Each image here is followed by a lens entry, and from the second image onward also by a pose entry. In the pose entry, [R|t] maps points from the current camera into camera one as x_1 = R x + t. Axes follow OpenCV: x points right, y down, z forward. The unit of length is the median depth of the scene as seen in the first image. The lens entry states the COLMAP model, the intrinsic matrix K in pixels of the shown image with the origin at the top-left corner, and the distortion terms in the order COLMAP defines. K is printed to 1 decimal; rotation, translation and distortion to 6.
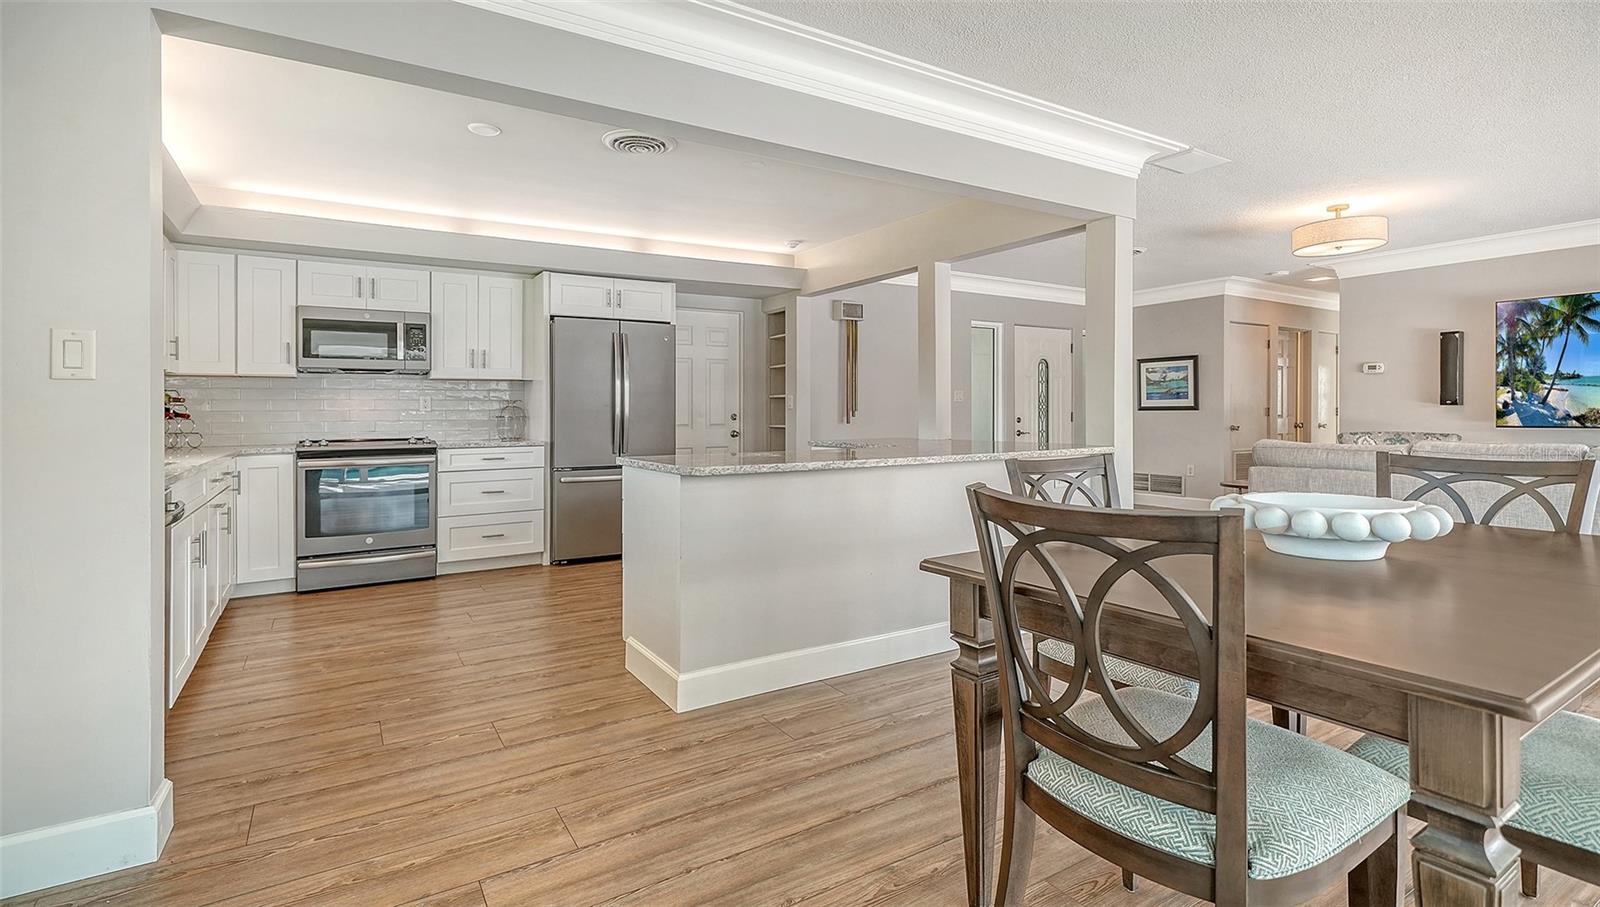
lens RADIAL K [[735.4, 0, 844.5], [0, 735.4, 409.7], [0, 0, 1]] dist [0.005946, -0.000655]
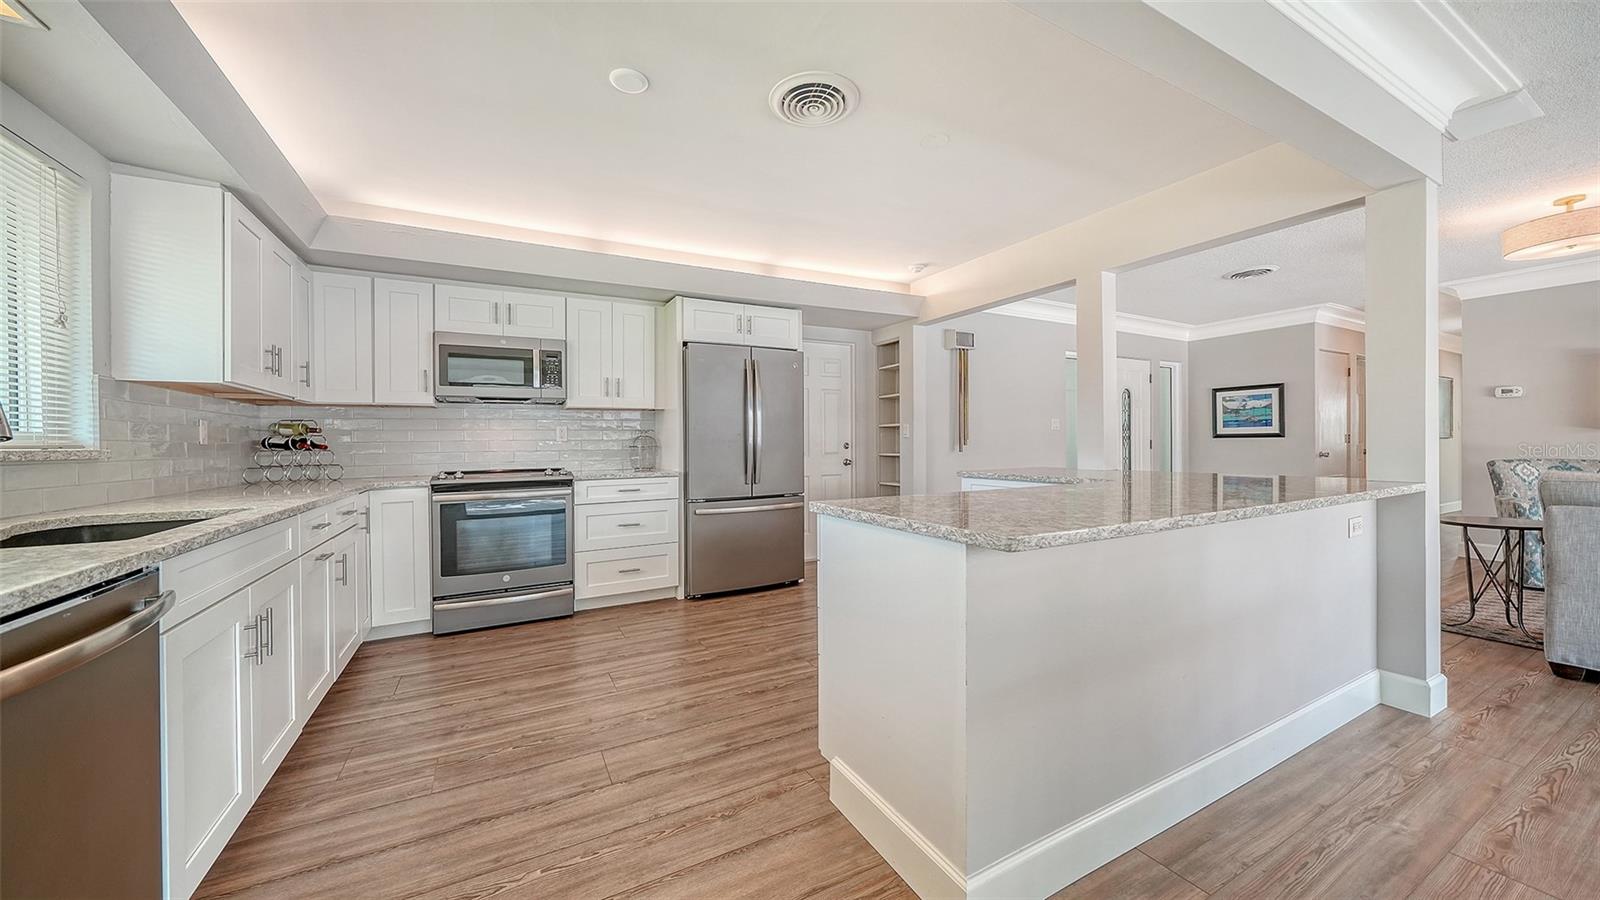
lens RADIAL K [[563.5, 0, 809.6], [0, 563.5, 441.9], [0, 0, 1]] dist [-0.007769, -0.000109]
pose [[0.994501, -0.004881, -0.104611, -0.158727], [0.005224, 0.999982, 0.003012, 0.002298], [0.104594, -0.003542, 0.994509, 0.283441]]
